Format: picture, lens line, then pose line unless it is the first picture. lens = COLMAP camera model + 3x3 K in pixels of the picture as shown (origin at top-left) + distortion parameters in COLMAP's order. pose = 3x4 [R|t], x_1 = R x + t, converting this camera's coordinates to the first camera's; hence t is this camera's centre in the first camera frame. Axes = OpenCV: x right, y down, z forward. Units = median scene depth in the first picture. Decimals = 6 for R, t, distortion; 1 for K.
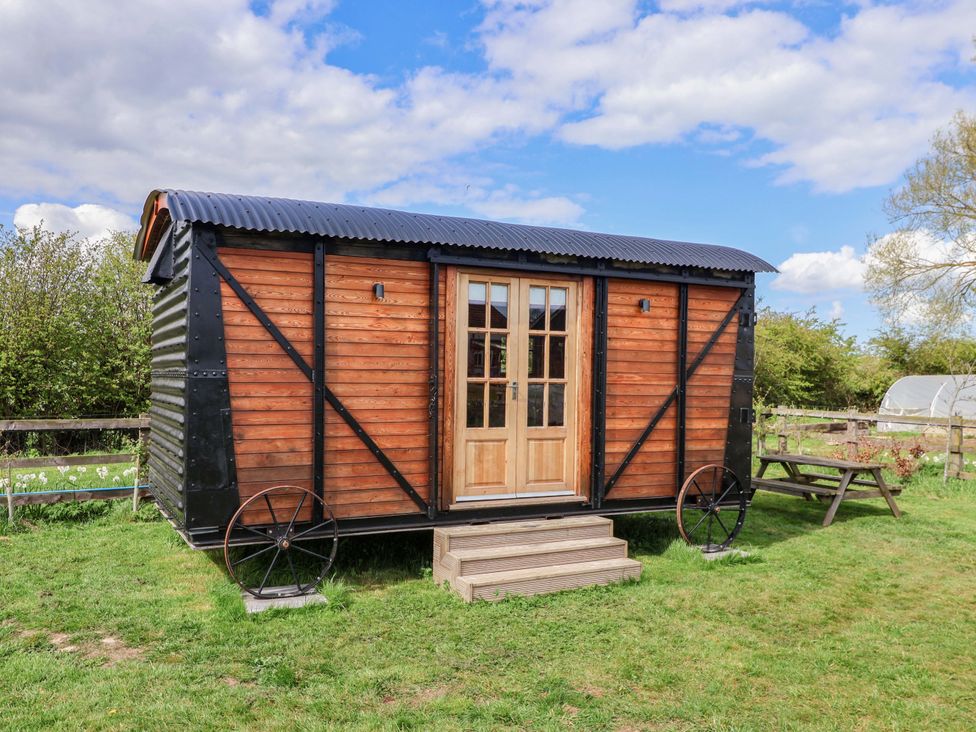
lens RADIAL K [[828.6, 0, 488.9], [0, 828.6, 372.6], [0, 0, 1]] dist [0.010257, 0.001186]
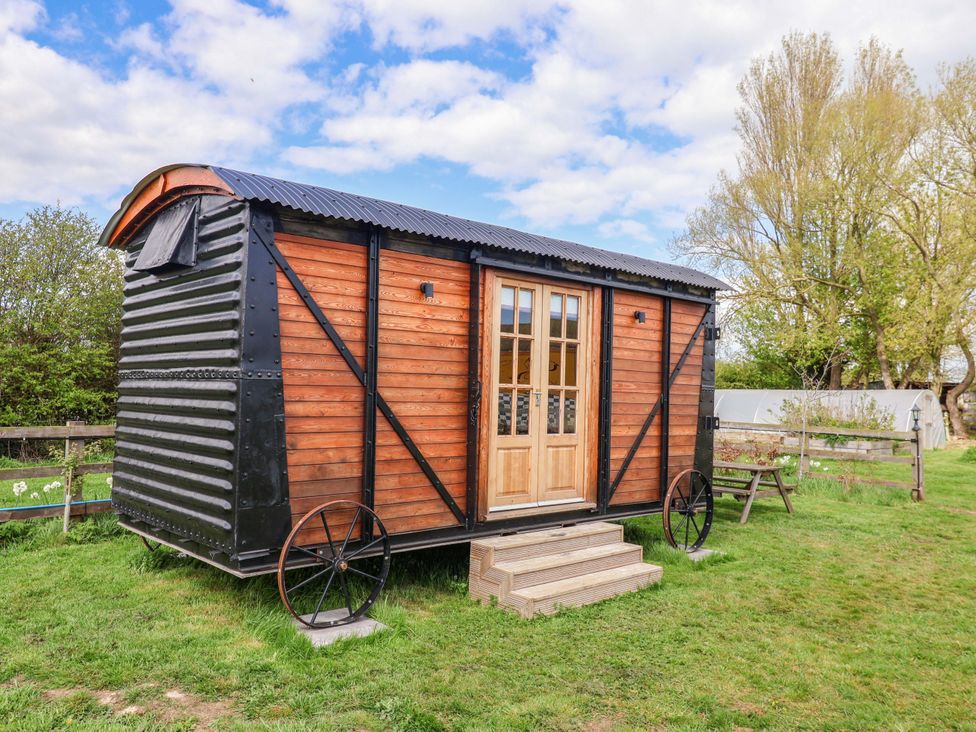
lens RADIAL K [[765.4, 0, 487.4], [0, 765.4, 359.8], [0, 0, 1]] dist [0.003356, 0.006205]
pose [[0.968774, 0.020662, 0.247081, -0.279250], [-0.012700, 0.999349, -0.033774, 0.009257], [-0.247618, 0.029581, 0.968406, 0.139871]]
